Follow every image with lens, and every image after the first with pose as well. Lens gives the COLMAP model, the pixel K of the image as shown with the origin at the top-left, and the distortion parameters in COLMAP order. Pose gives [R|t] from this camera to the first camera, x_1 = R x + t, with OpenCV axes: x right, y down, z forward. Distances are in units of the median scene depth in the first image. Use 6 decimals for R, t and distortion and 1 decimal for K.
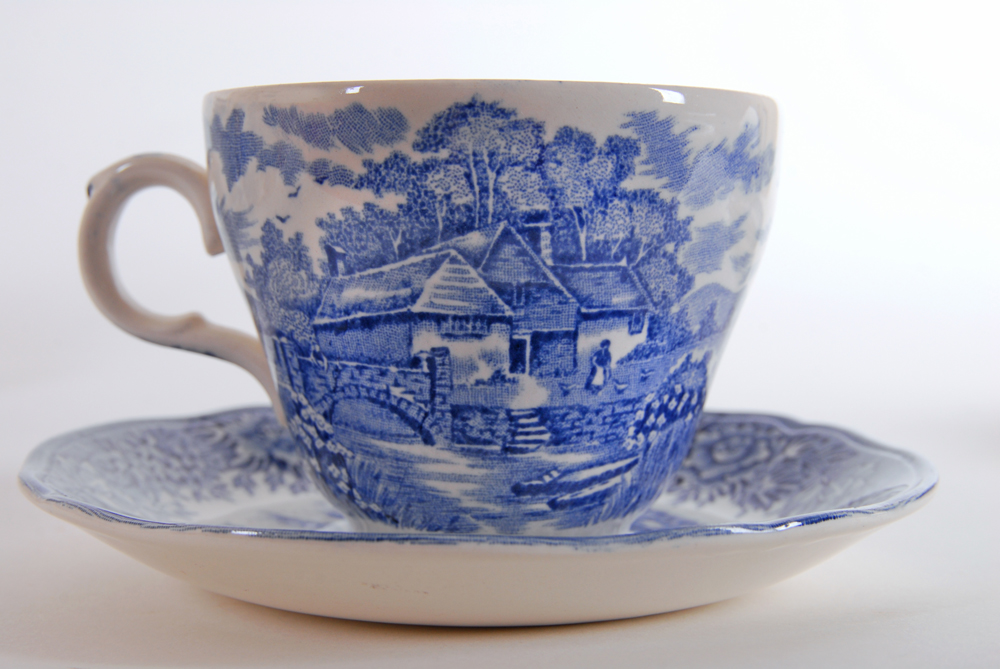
lens RADIAL K [[1631.9, 0, 500.0], [0, 1631.9, 334.5], [0, 0, 1]] dist [-0.138397, 0.091945]
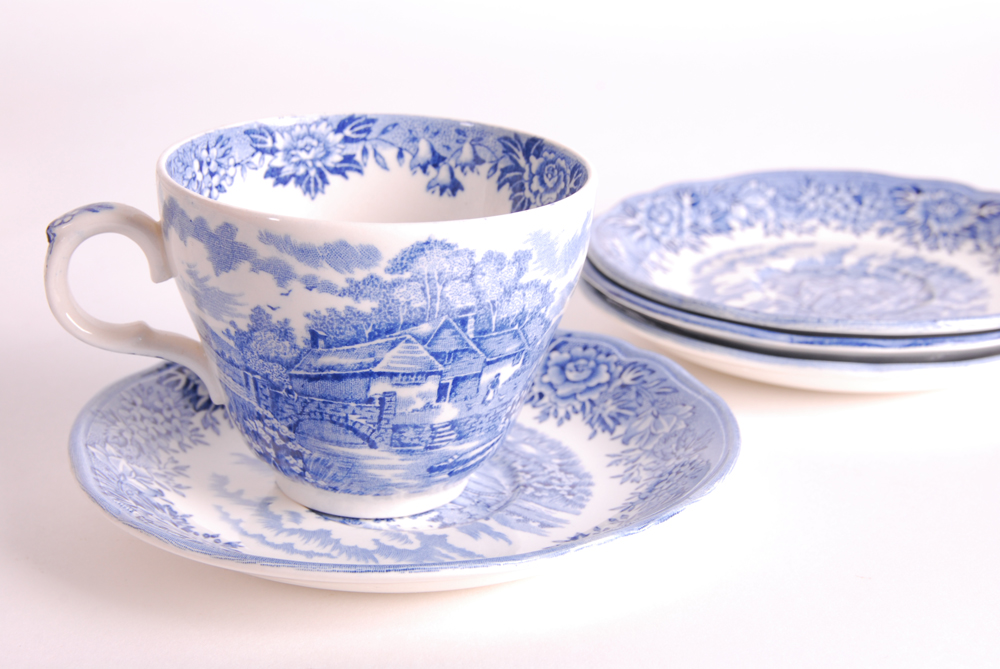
lens RADIAL K [[1631.9, 0, 500.0], [0, 1631.9, 334.5], [0, 0, 1]] dist [-0.138397, 0.091945]
pose [[0.951549, -0.075050, 0.298198, -0.365879], [-0.003177, 0.967307, 0.253587, -0.401077], [-0.307481, -0.242248, 0.920202, -0.321161]]
